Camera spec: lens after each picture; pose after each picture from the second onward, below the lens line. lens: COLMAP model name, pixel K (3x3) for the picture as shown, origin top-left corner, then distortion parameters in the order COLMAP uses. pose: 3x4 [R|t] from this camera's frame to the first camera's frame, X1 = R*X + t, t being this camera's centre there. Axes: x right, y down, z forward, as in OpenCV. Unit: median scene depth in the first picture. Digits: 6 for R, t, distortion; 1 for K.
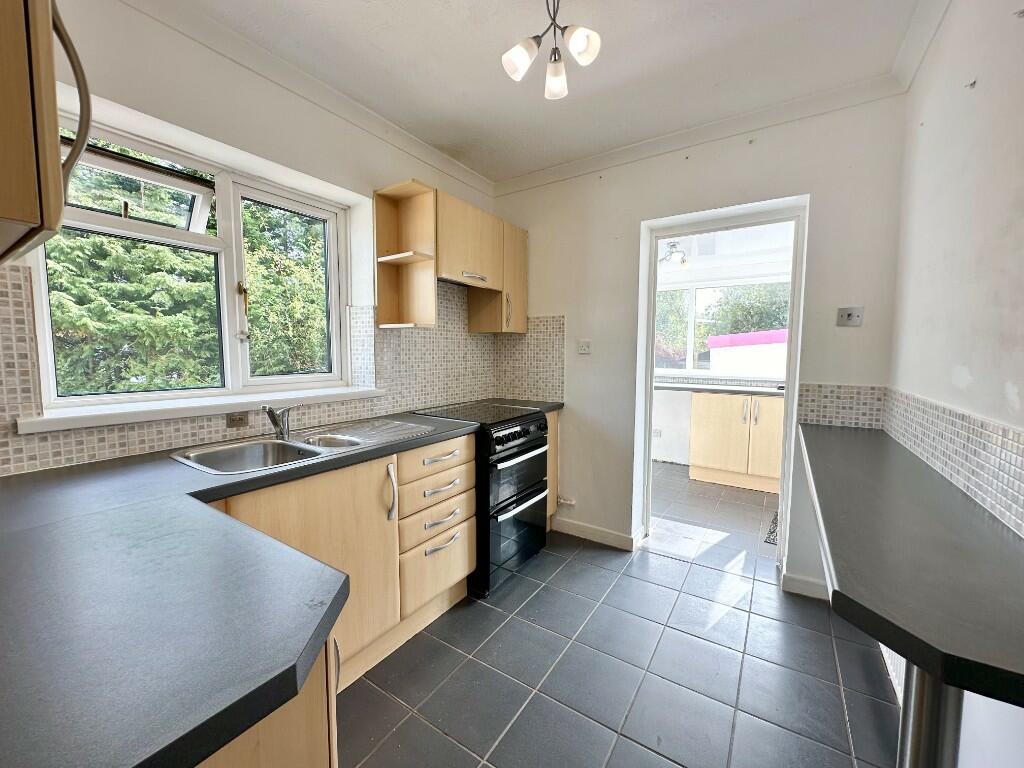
lens RADIAL K [[410.5, 0, 507.5], [0, 410.5, 384.2], [0, 0, 1]] dist [-0.000146, -0.000014]
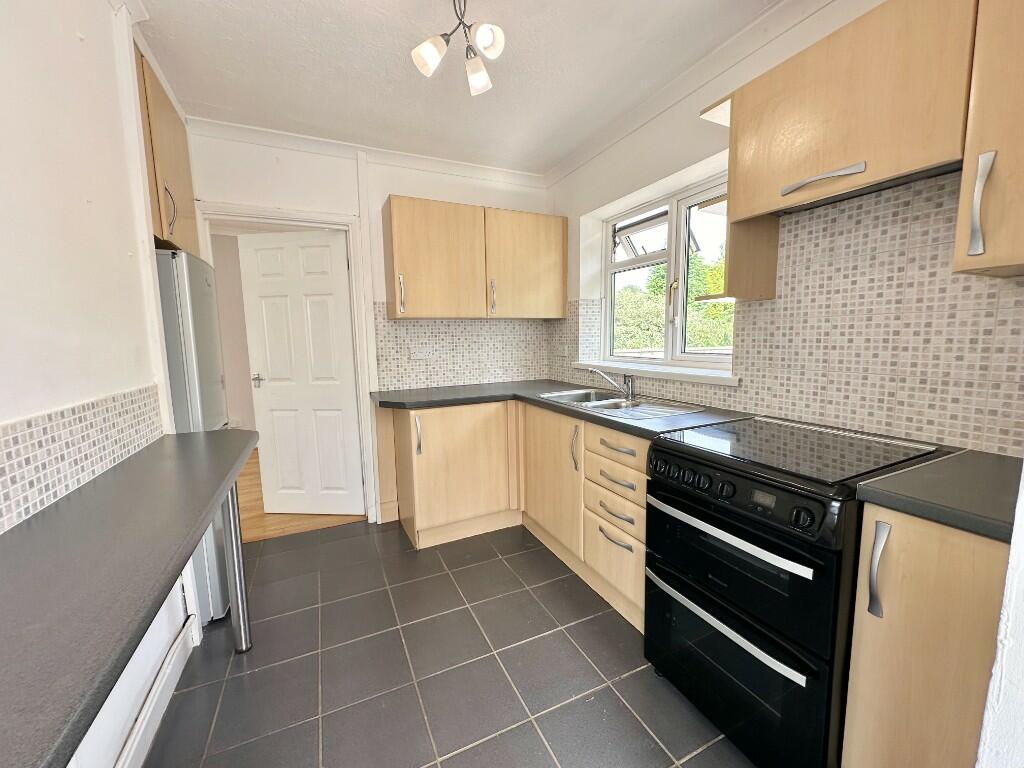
lens RADIAL K [[410.5, 0, 507.5], [0, 410.5, 384.2], [0, 0, 1]] dist [-0.000146, -0.000014]
pose [[-0.518365, 0.105819, -0.848587, 0.590820], [-0.051752, 0.986614, 0.154644, -0.075163], [0.853592, 0.124078, -0.505949, 0.980639]]
